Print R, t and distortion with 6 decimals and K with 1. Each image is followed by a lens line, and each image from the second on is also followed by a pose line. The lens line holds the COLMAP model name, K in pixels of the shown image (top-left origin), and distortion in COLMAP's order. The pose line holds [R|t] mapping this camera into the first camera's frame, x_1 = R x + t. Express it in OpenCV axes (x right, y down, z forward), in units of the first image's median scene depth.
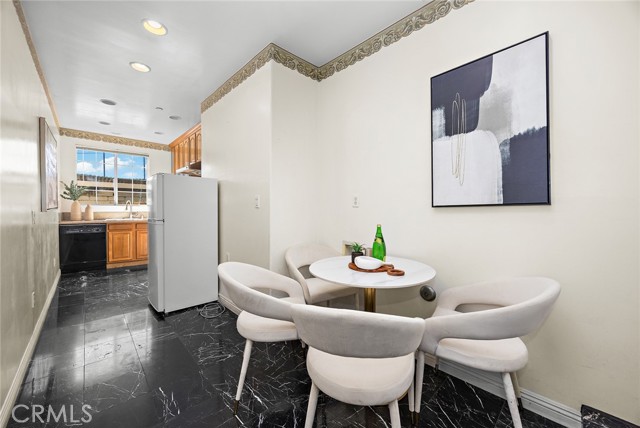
lens RADIAL K [[244.8, 0, 317.5], [0, 244.8, 212.5], [0, 0, 1]] dist [-0.002175, -0.000506]
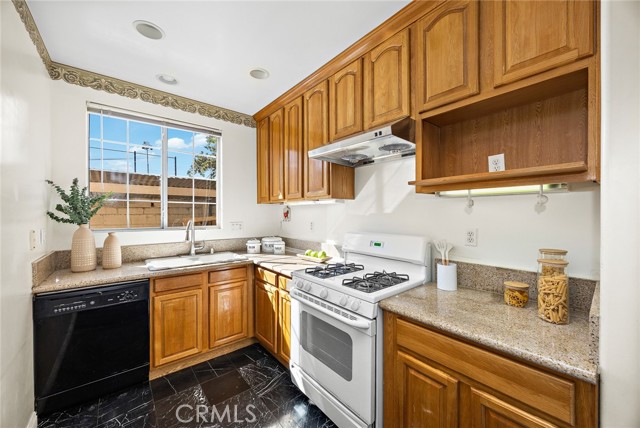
lens RADIAL K [[244.8, 0, 322.7], [0, 244.8, 213.9], [0, 0, 1]] dist [-0.002175, -0.000506]
pose [[0.998389, -0.006226, -0.056396, -0.509699], [0.005308, 0.999851, -0.016425, -0.056018], [0.056490, 0.016100, 0.998273, 0.558225]]
